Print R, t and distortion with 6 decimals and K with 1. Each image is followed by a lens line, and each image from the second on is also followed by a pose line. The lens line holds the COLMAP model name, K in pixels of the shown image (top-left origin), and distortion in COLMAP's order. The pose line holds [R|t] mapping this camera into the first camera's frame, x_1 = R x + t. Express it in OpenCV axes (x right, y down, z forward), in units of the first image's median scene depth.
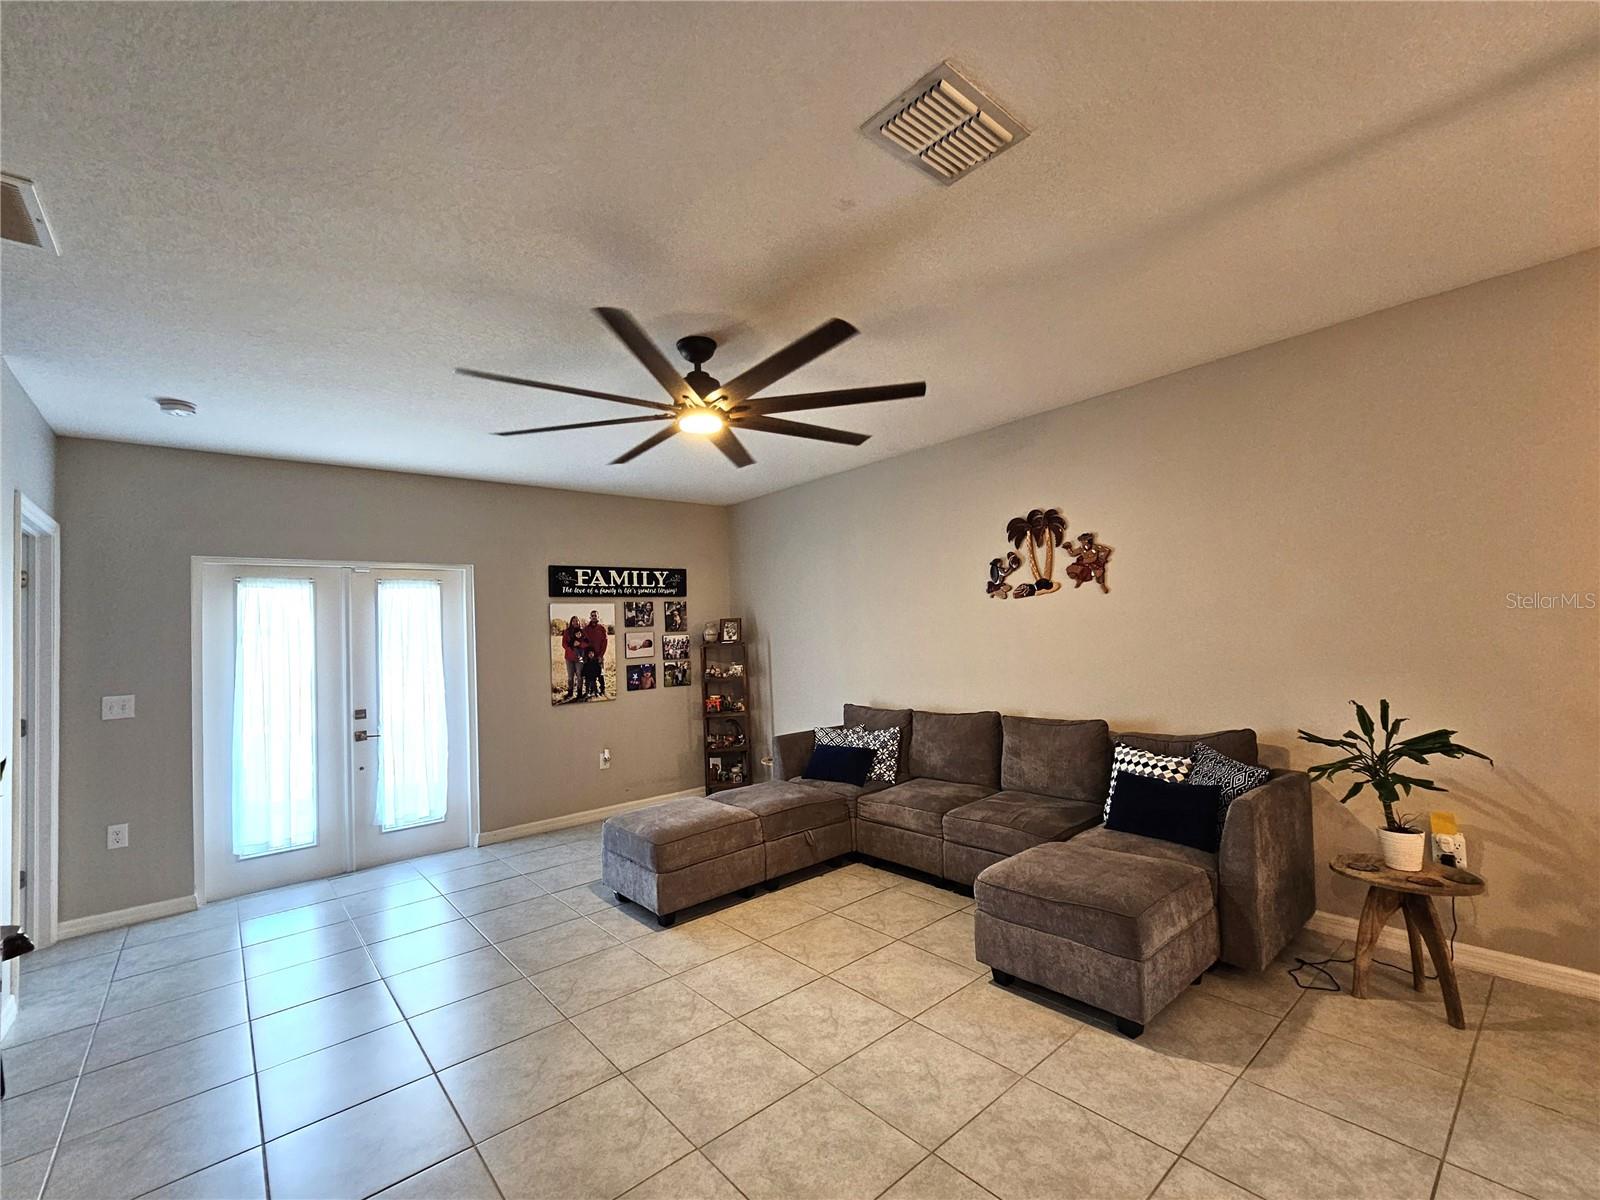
lens RADIAL K [[684.3, 0, 795.7], [0, 684.3, 609.9], [0, 0, 1]] dist [-0.002619, 0.000038]
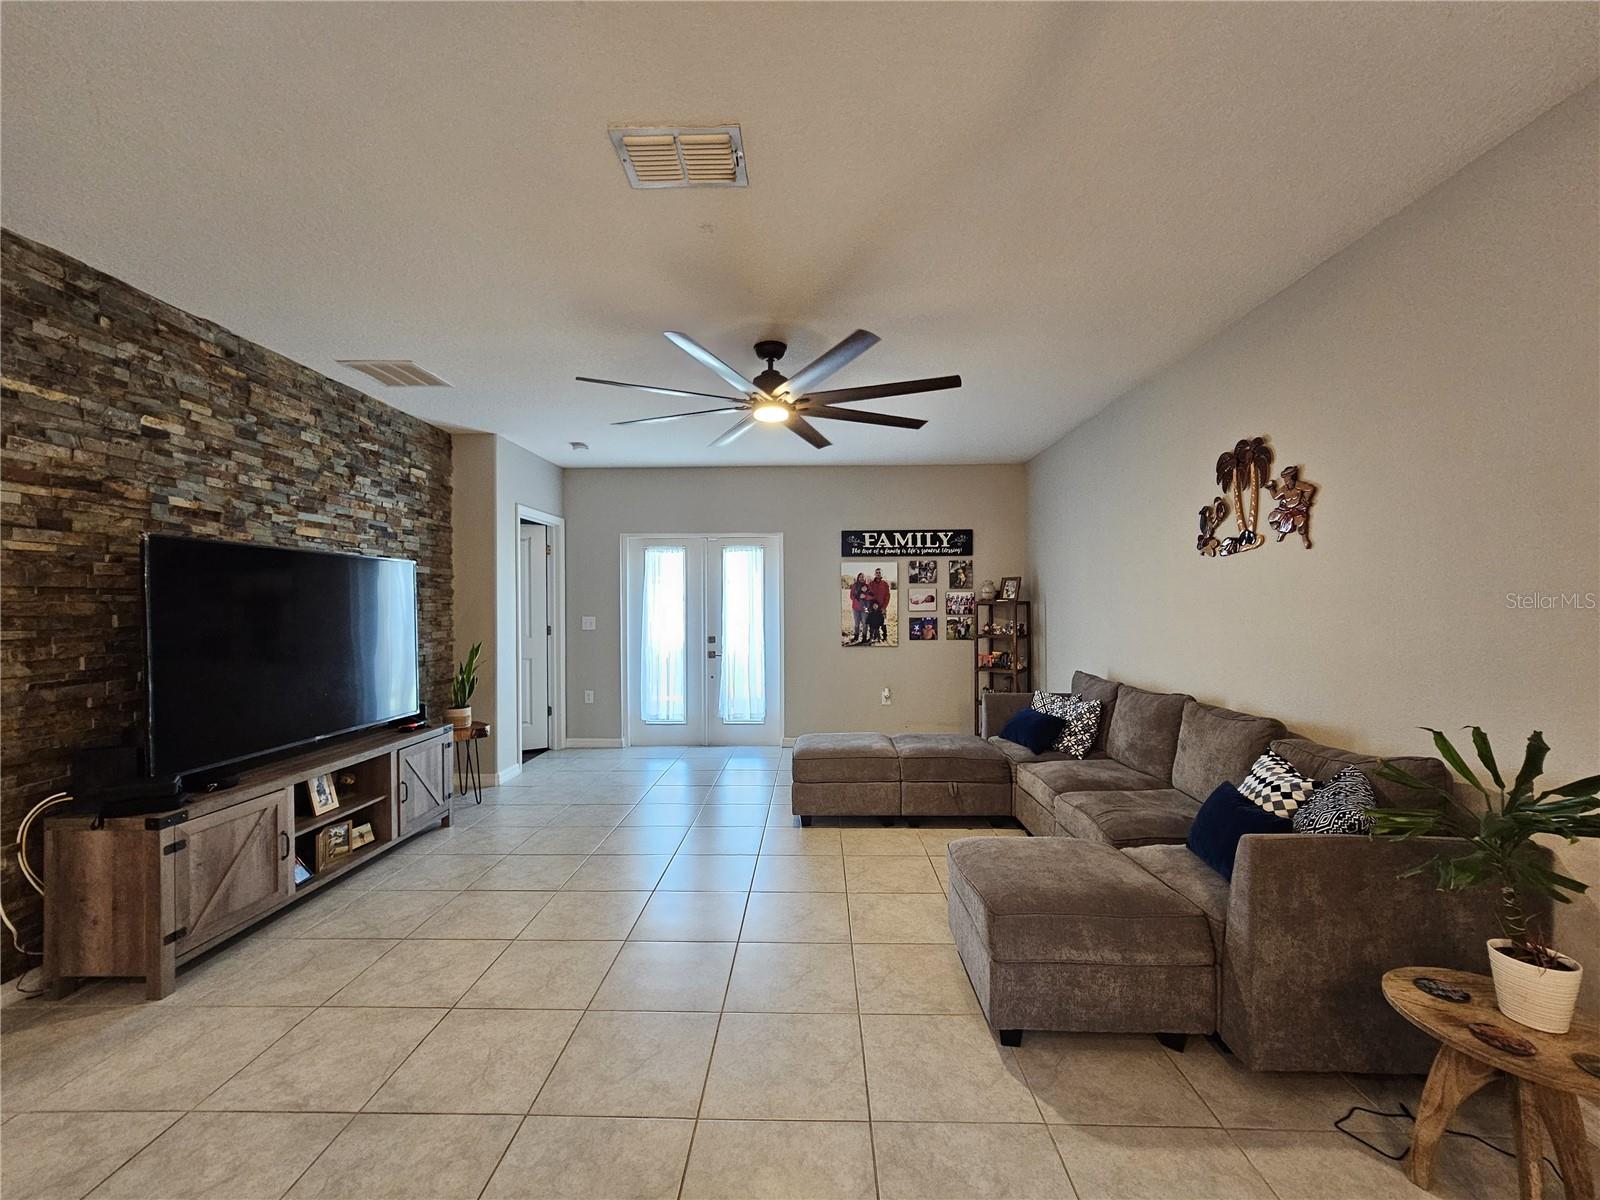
lens RADIAL K [[655.9, 0, 797.3], [0, 655.9, 605.1], [0, 0, 1]] dist [-0.004976, 0.000742]
pose [[0.742354, 0.042879, -0.668634, 0.354687], [-0.004031, 0.998218, 0.059540, -0.002567], [0.669996, -0.041505, 0.741204, 0.082919]]
